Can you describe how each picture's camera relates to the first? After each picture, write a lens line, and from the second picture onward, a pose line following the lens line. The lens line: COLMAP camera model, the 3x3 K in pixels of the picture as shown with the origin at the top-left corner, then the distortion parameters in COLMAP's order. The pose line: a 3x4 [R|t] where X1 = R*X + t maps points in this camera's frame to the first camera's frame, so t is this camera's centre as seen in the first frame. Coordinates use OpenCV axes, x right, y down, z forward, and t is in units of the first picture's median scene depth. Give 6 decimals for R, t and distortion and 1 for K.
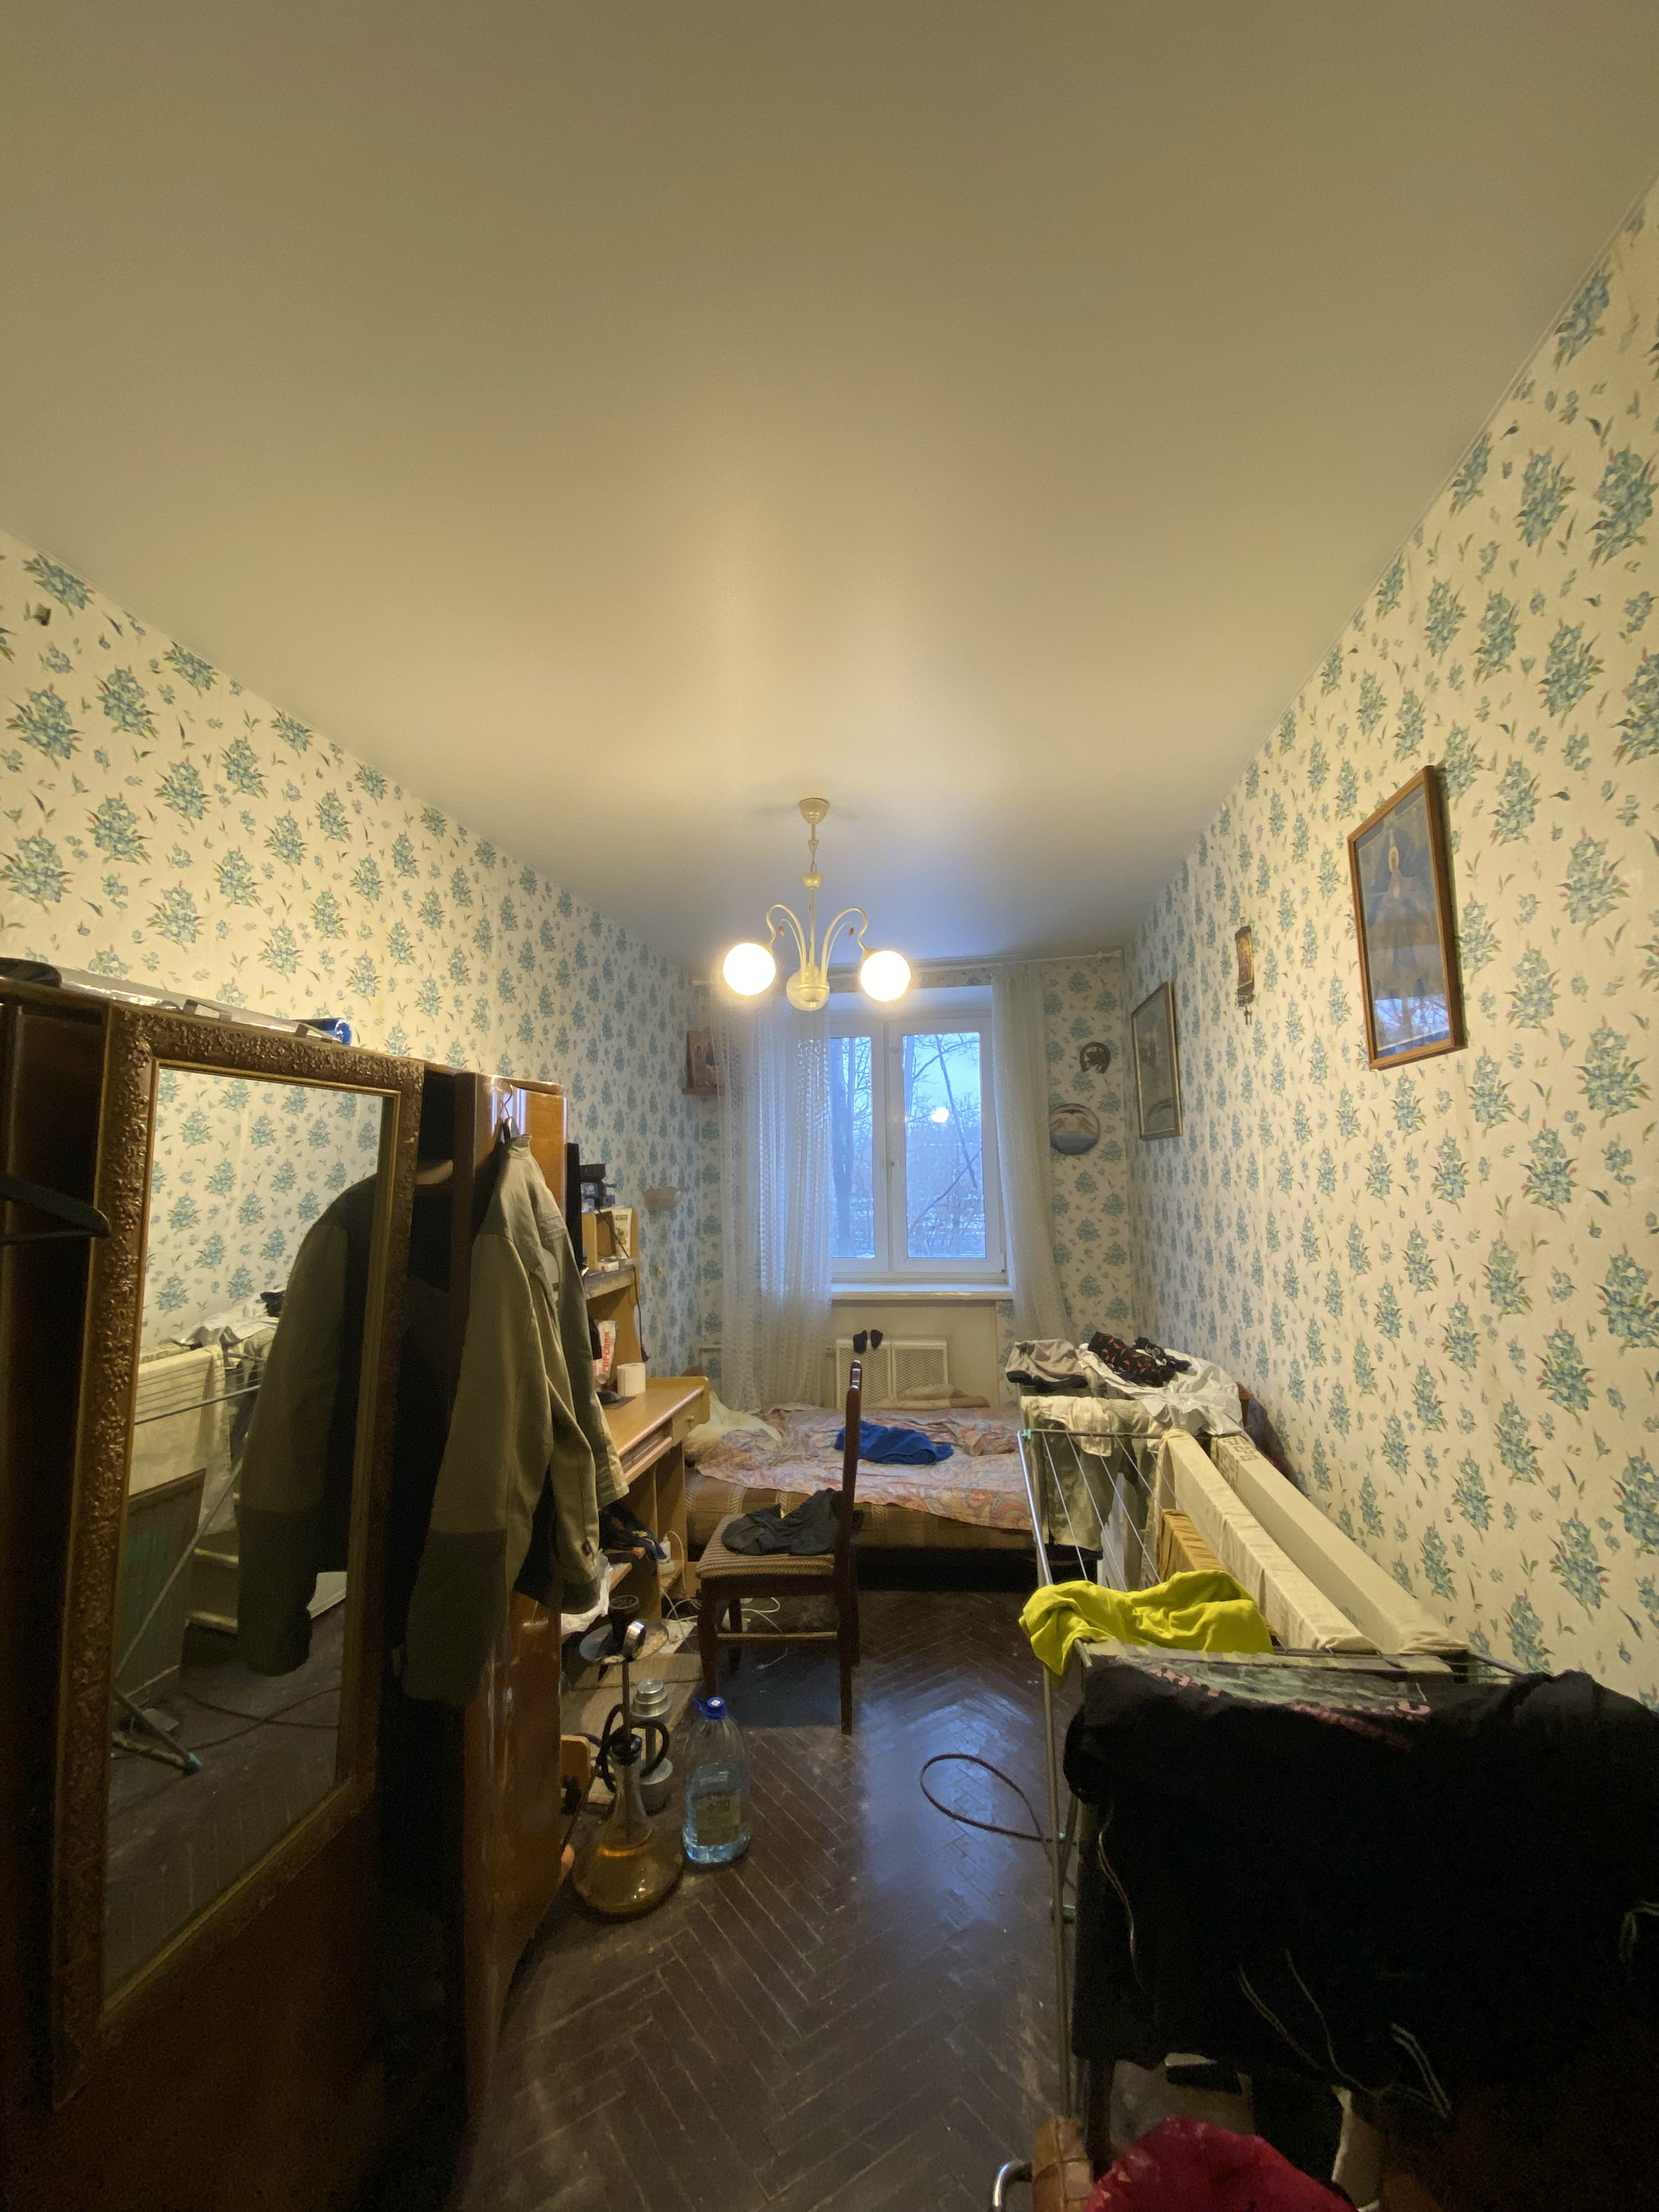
lens RADIAL K [[896.3, 0, 819.2], [0, 896.3, 1099.3], [0, 0, 1]] dist [0.023295, -0.025792]
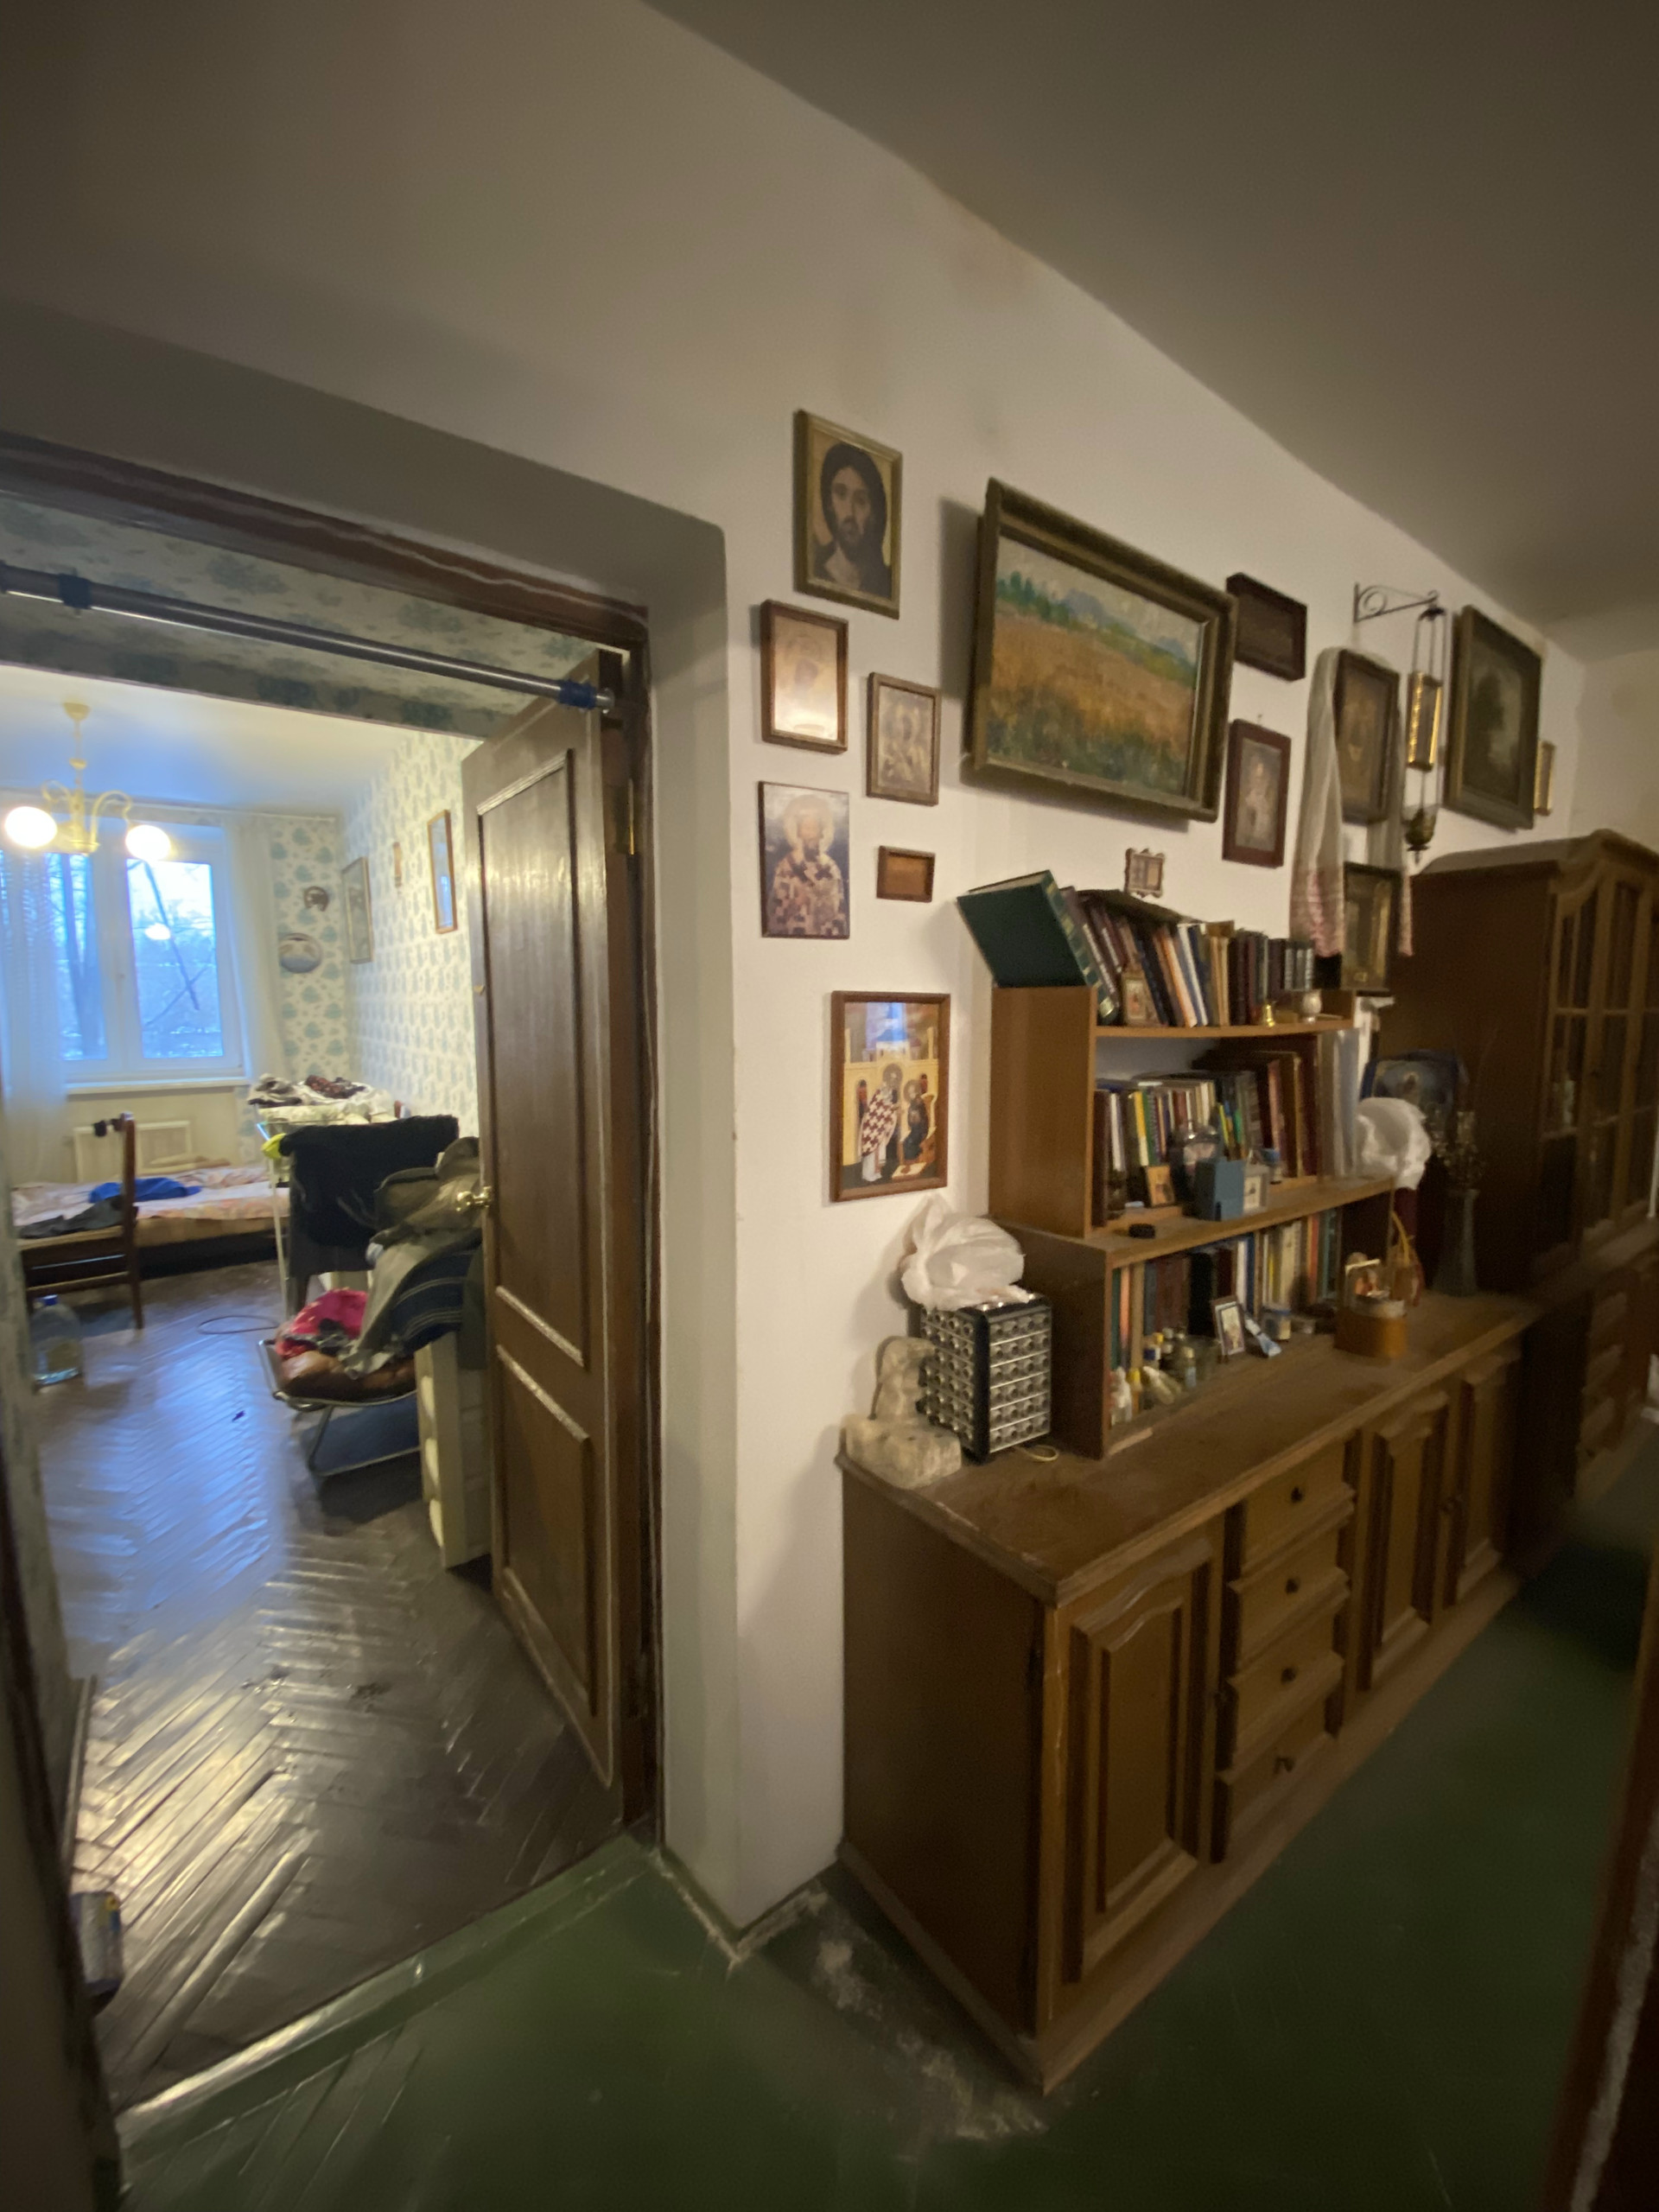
lens RADIAL K [[896.3, 0, 819.2], [0, 896.3, 1099.3], [0, 0, 1]] dist [0.023295, -0.025792]
pose [[0.710851, -0.063993, 0.700425, -0.109933], [-0.068576, 0.984802, 0.159572, -0.018419], [-0.699991, -0.161464, 0.695659, -0.473670]]
